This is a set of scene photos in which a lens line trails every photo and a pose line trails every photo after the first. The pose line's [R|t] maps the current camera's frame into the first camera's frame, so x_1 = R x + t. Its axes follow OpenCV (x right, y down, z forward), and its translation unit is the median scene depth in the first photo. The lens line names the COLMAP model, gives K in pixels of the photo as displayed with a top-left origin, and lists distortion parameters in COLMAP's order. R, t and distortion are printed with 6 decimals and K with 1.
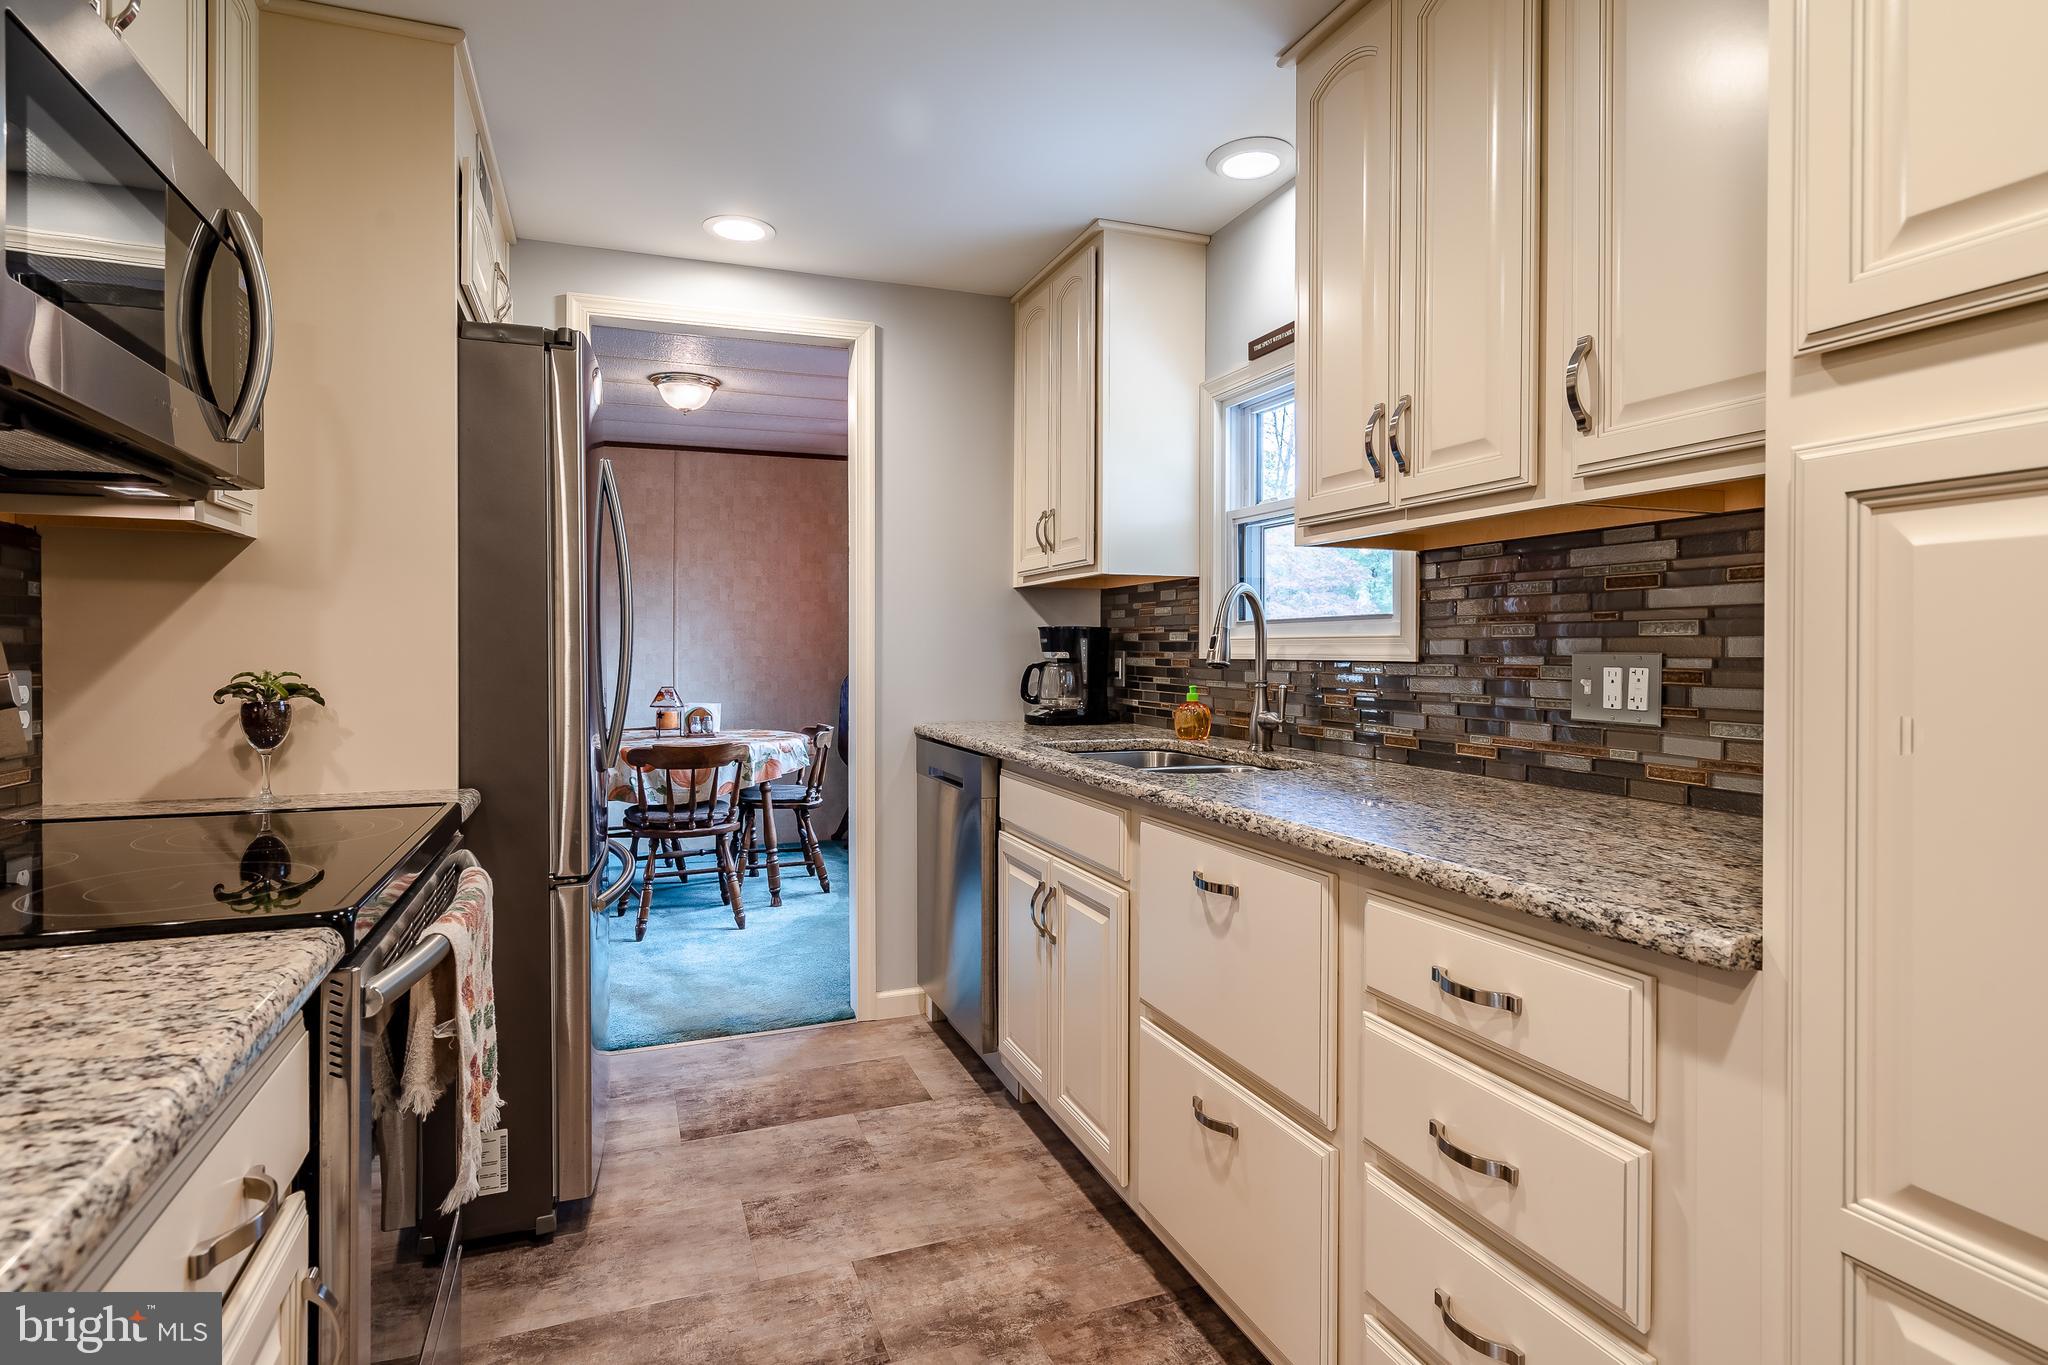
lens RADIAL K [[1054.5, 0, 1015.6], [0, 1054.5, 667.9], [0, 0, 1]] dist [0.001252, 0.001090]
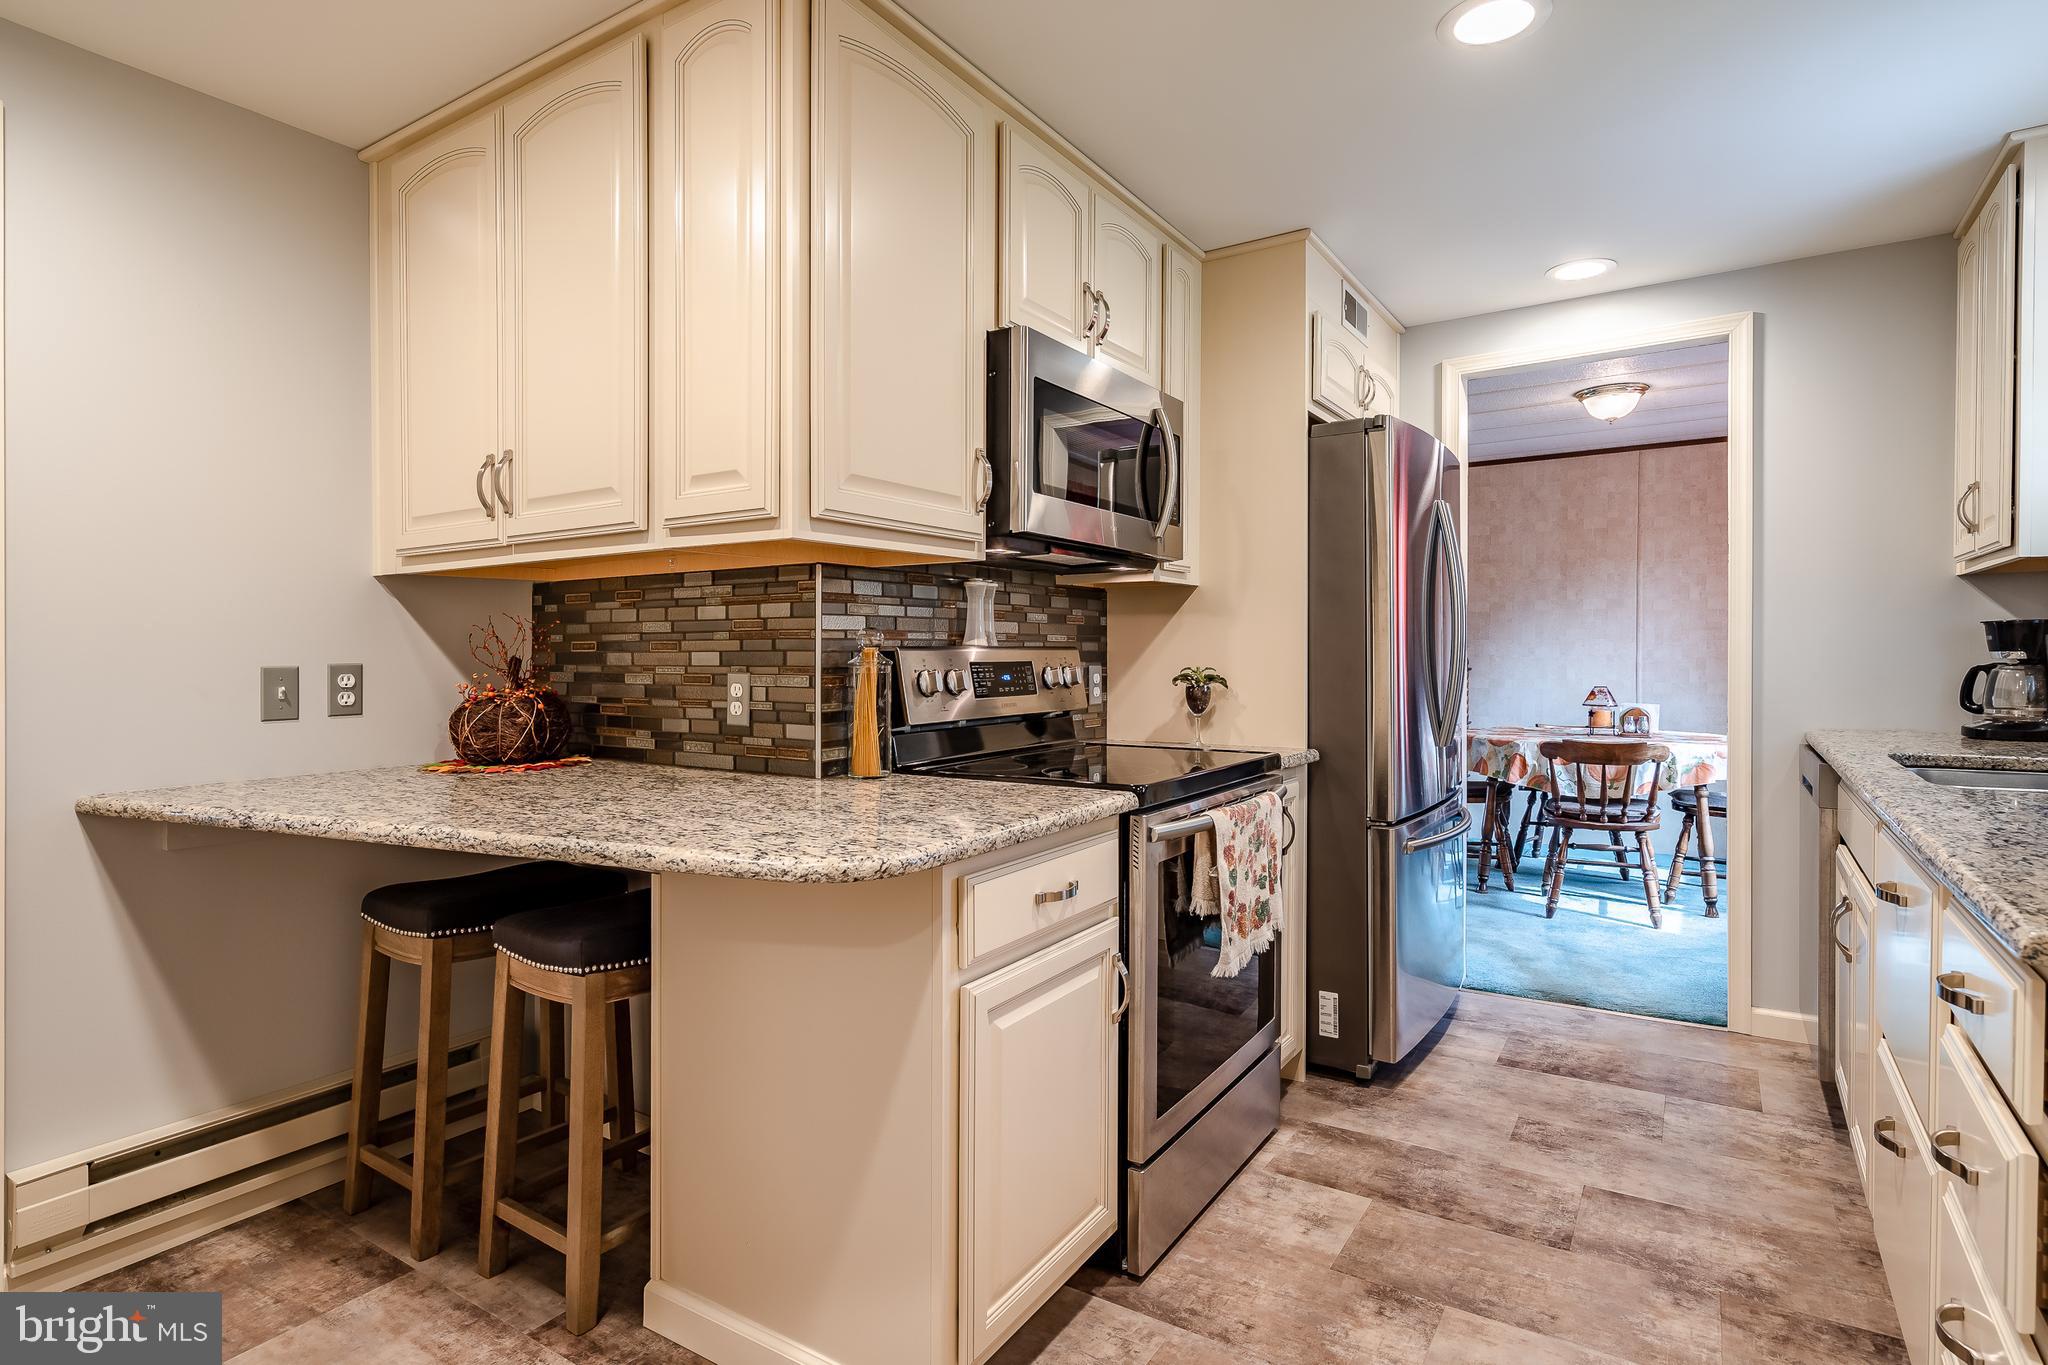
lens RADIAL K [[1050.6, 0, 1019.8], [0, 1050.6, 679.9], [0, 0, 1]] dist [0.000605, 0.000401]
pose [[0.589526, 0.016001, -0.807591, 0.355889], [-0.007583, 0.999869, 0.014275, 0.001771], [0.807714, -0.002291, 0.589570, -0.150986]]
